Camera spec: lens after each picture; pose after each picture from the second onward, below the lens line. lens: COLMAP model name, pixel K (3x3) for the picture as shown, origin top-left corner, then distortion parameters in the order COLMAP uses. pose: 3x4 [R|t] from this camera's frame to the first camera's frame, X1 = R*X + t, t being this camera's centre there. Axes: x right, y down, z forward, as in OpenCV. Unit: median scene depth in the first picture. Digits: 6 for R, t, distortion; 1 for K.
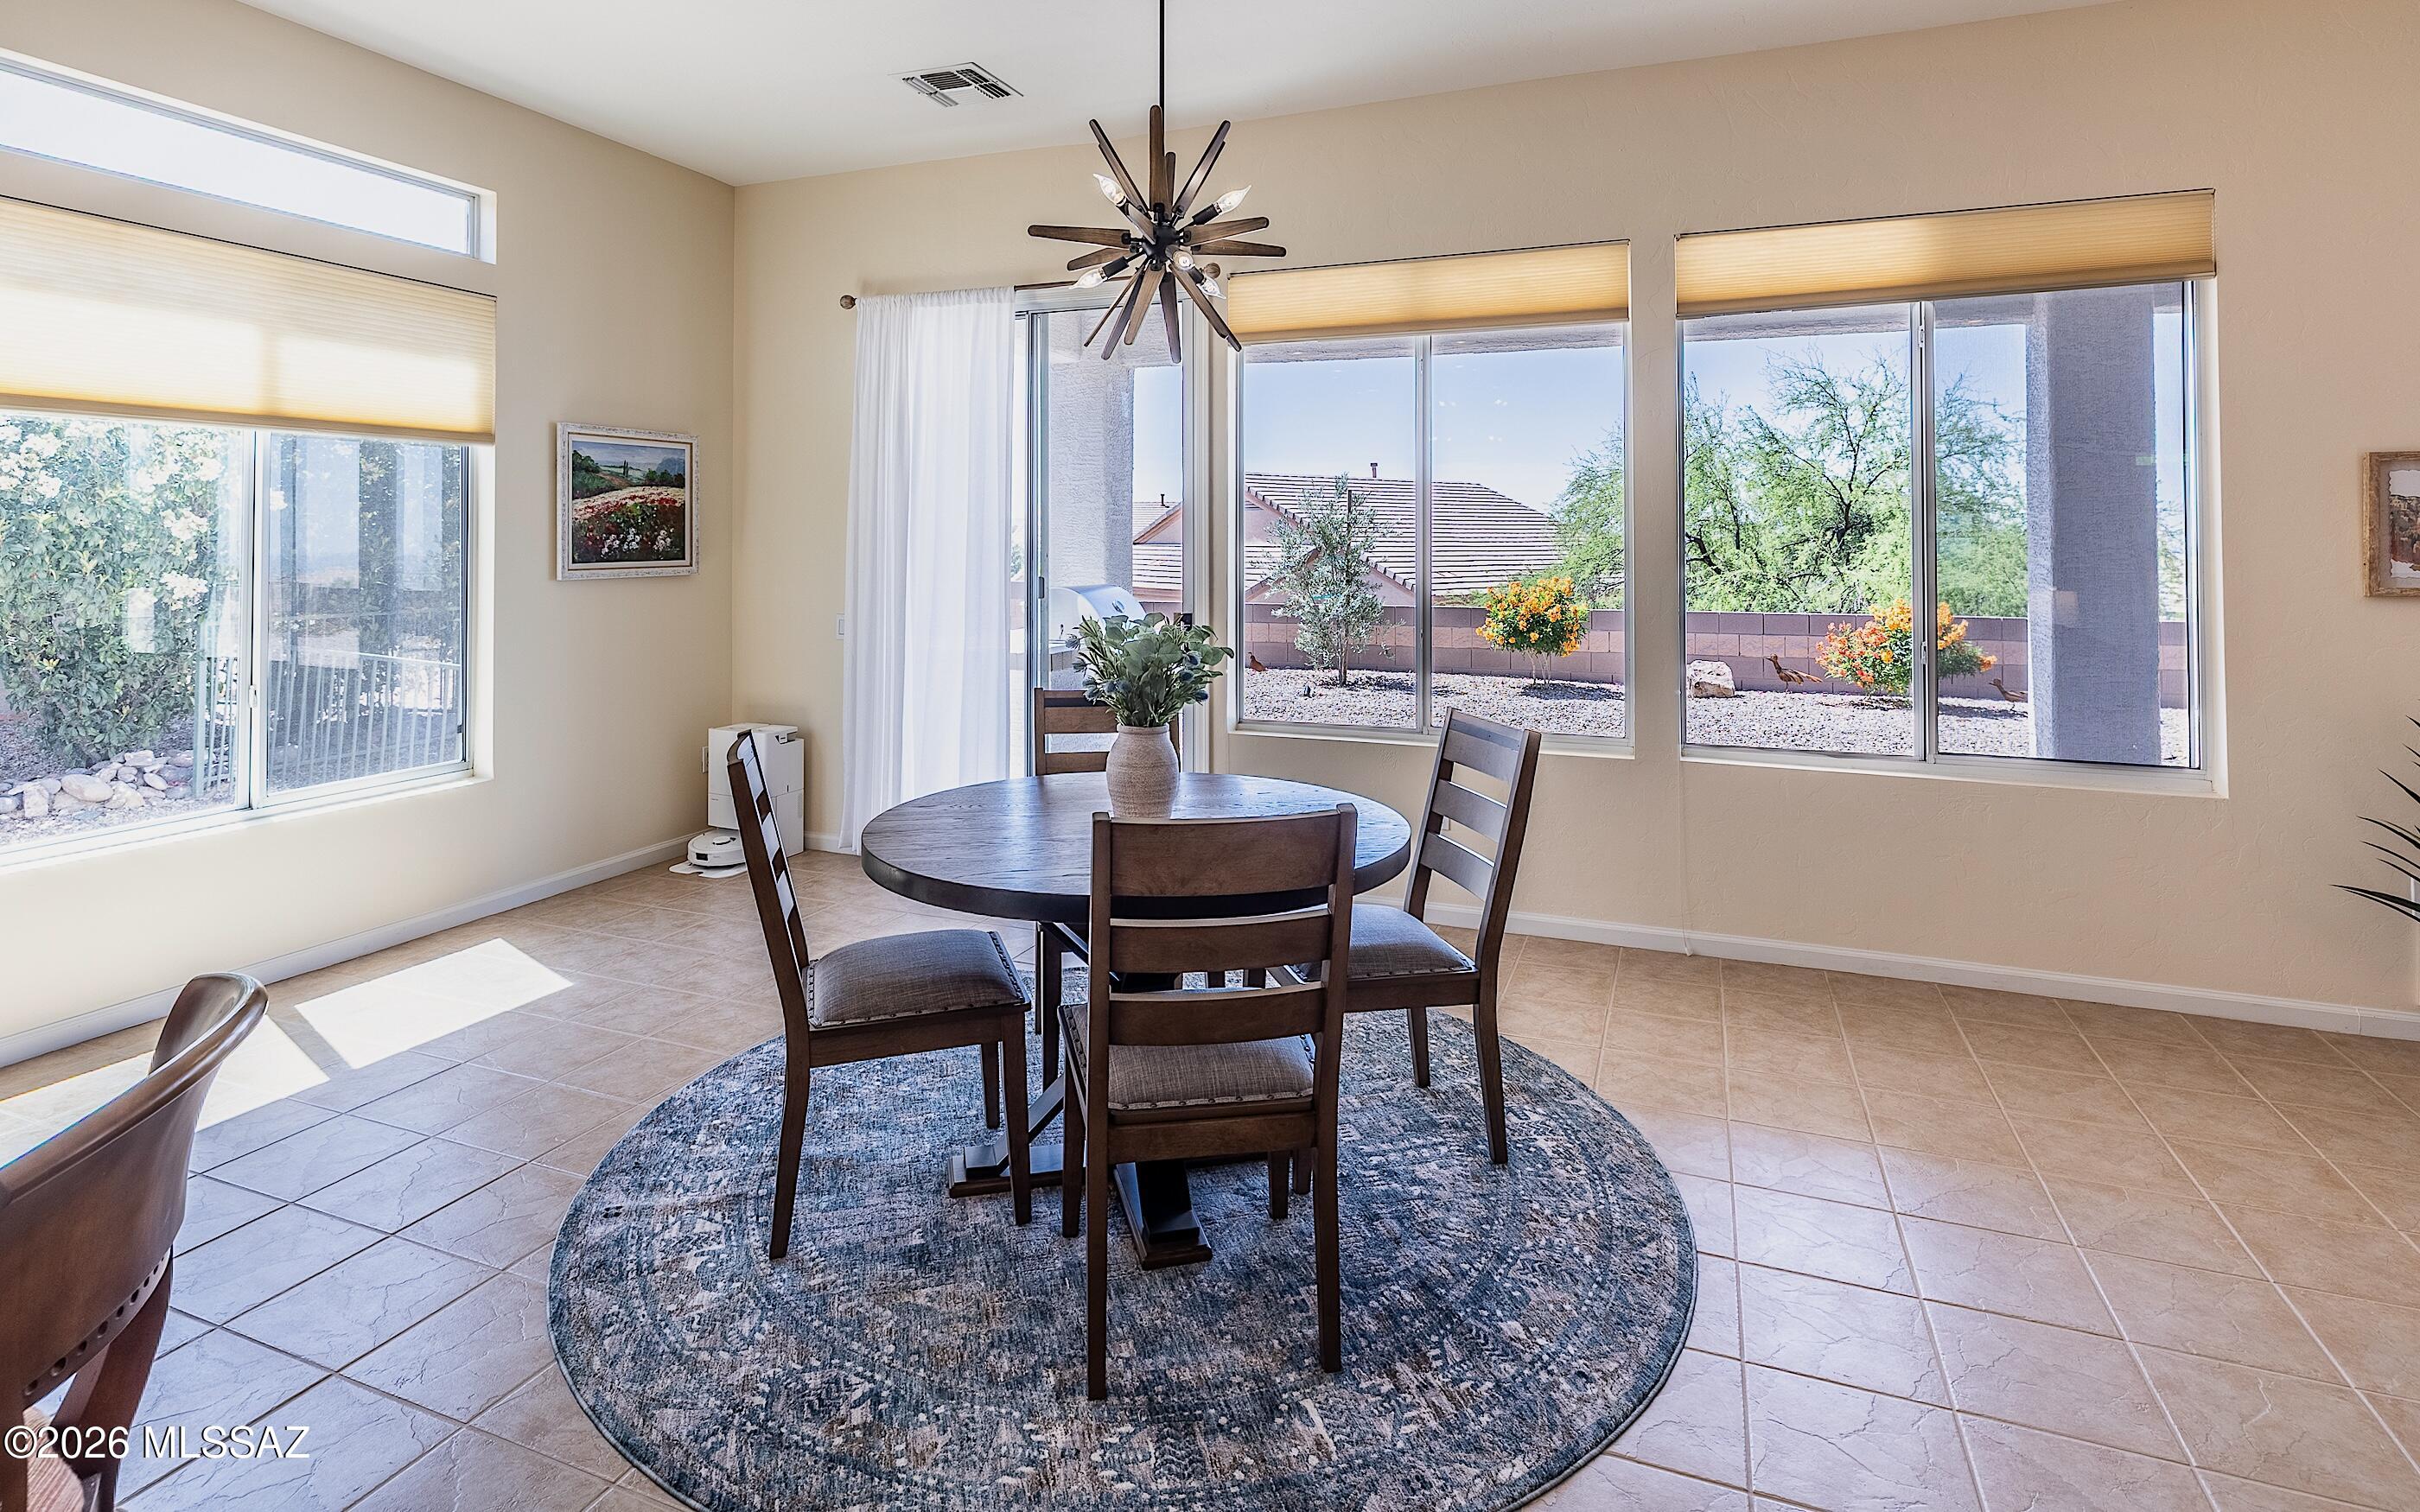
lens RADIAL K [[1229.0, 0, 1200.6], [0, 1229.0, 529.4], [0, 0, 1]] dist [-0.020111, -0.000120]
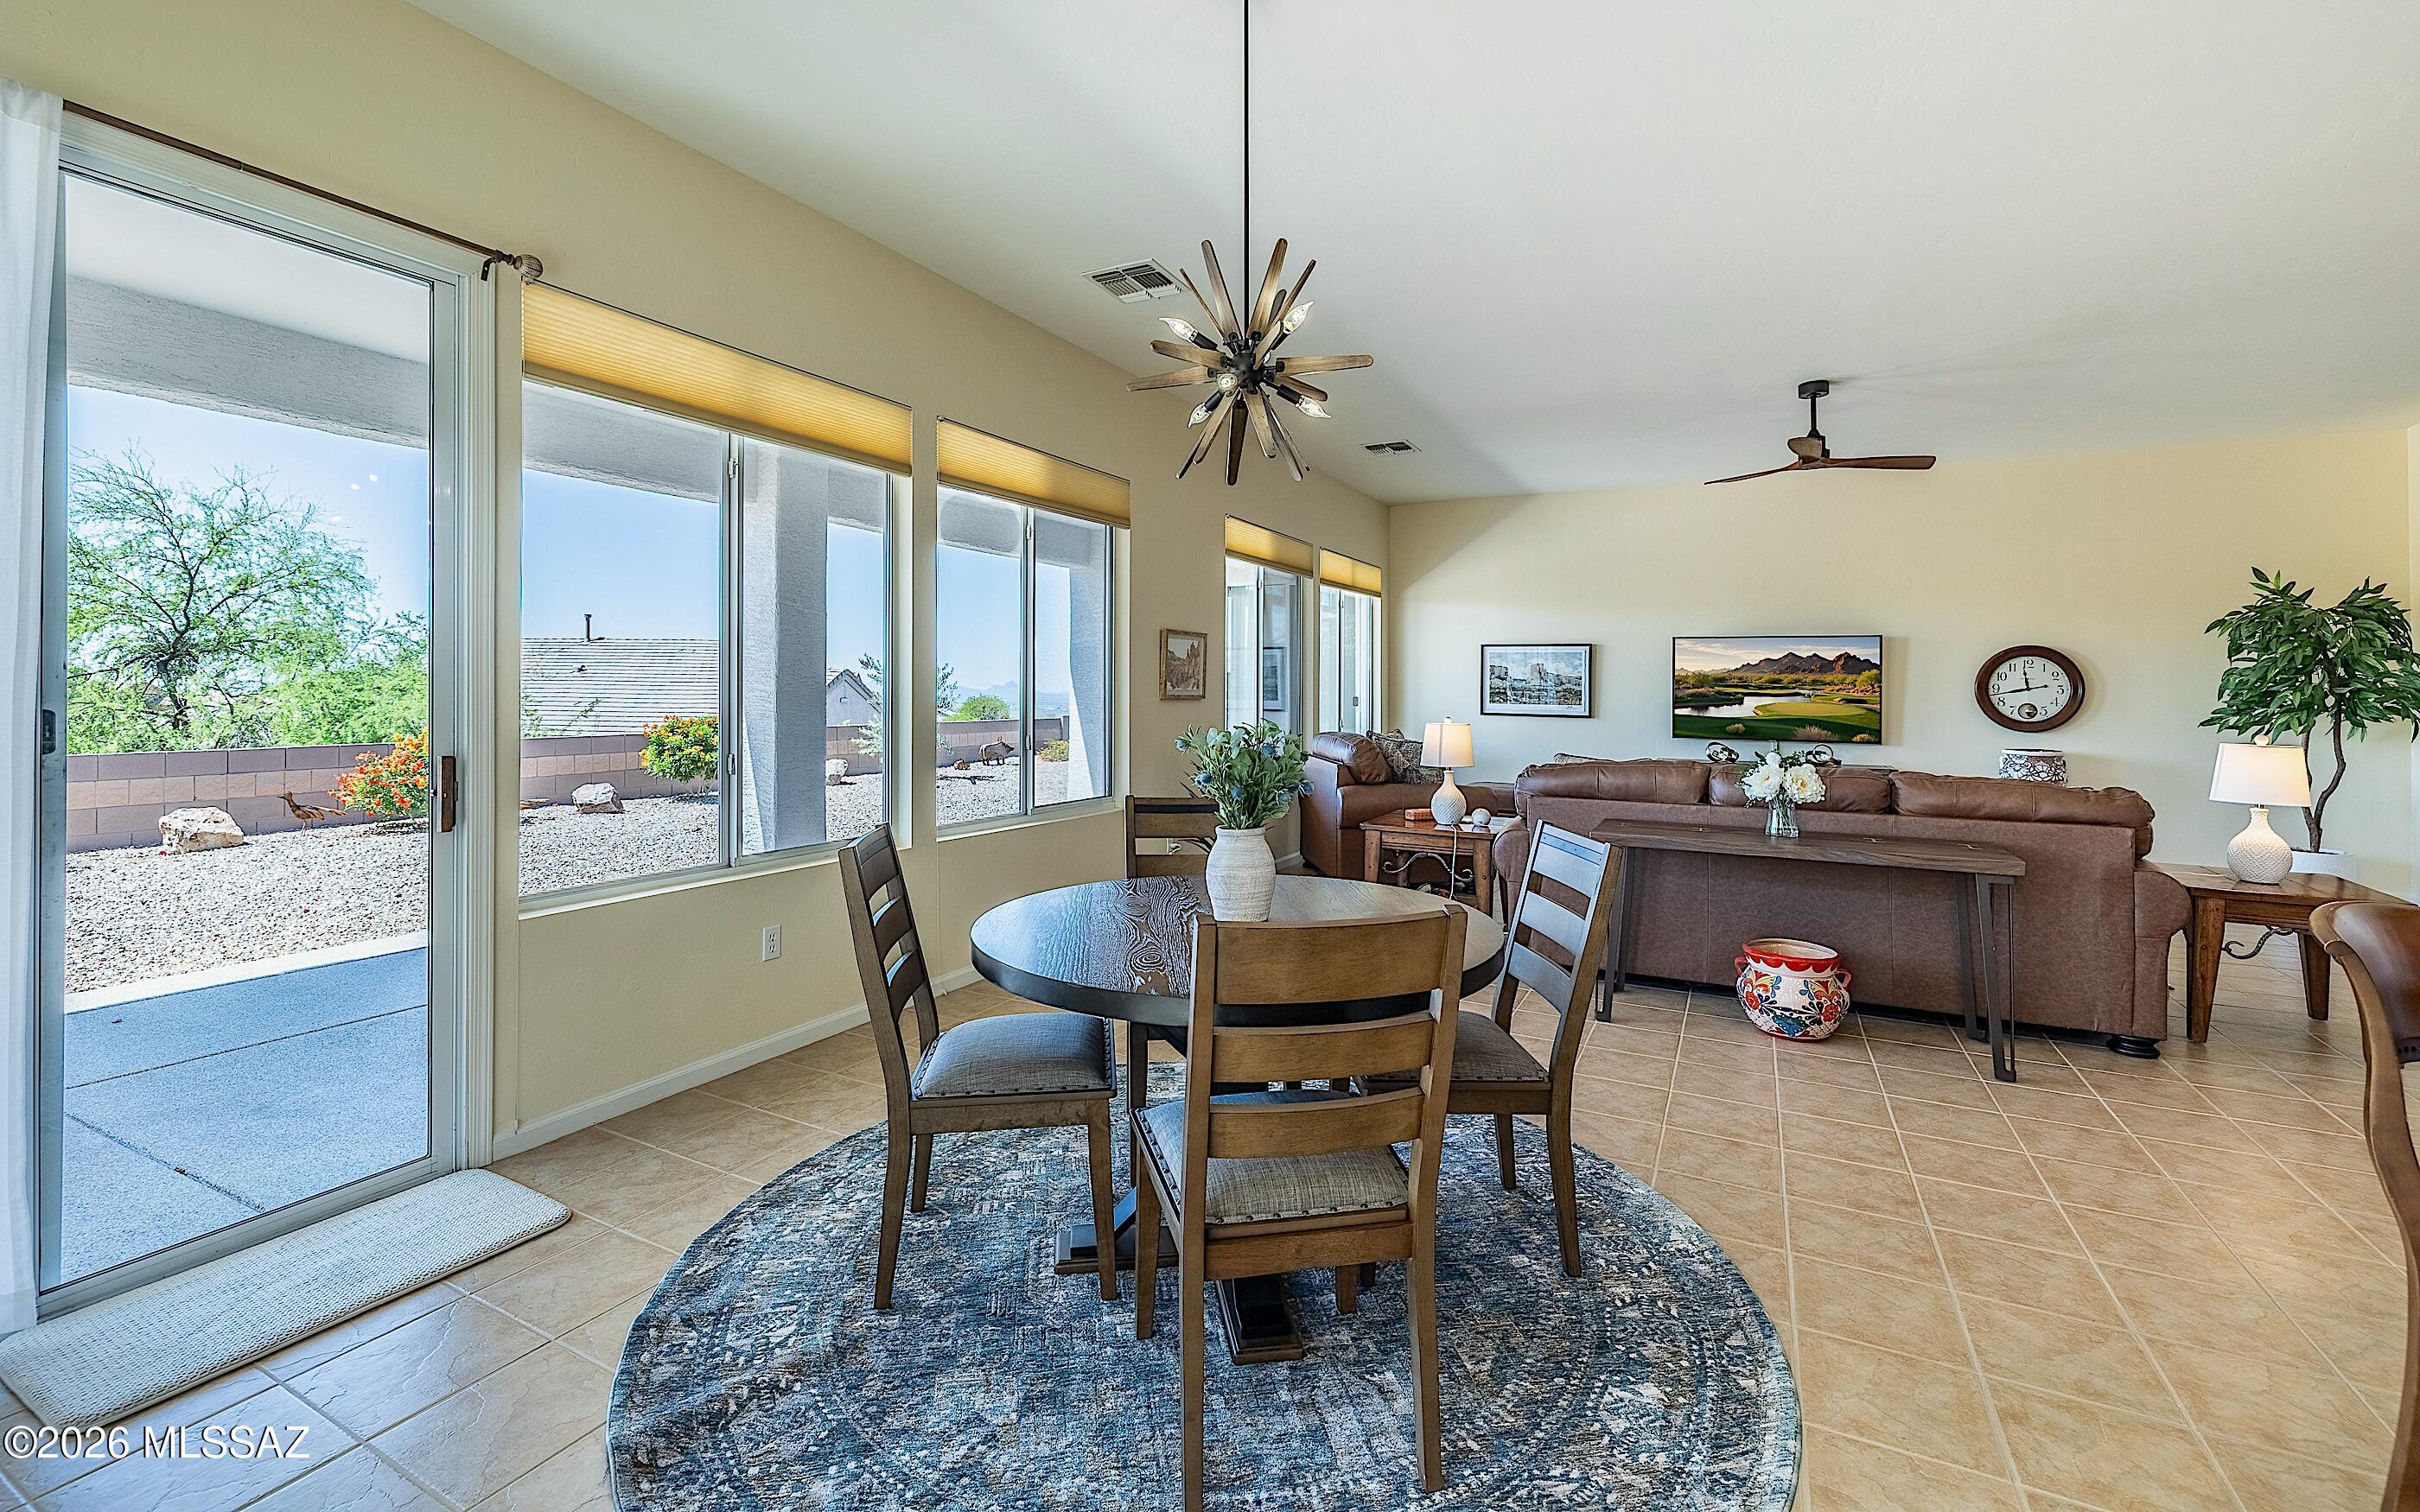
lens RADIAL K [[1022.2, 0, 1209.9], [0, 1022.2, 695.9], [0, 0, 1]] dist [-0.002312, -0.000303]
pose [[0.097880, -0.009601, 0.995152, -0.468726], [-0.018595, 0.999761, 0.011475, 0.017617], [-0.995024, -0.019628, 0.097678, 0.481074]]
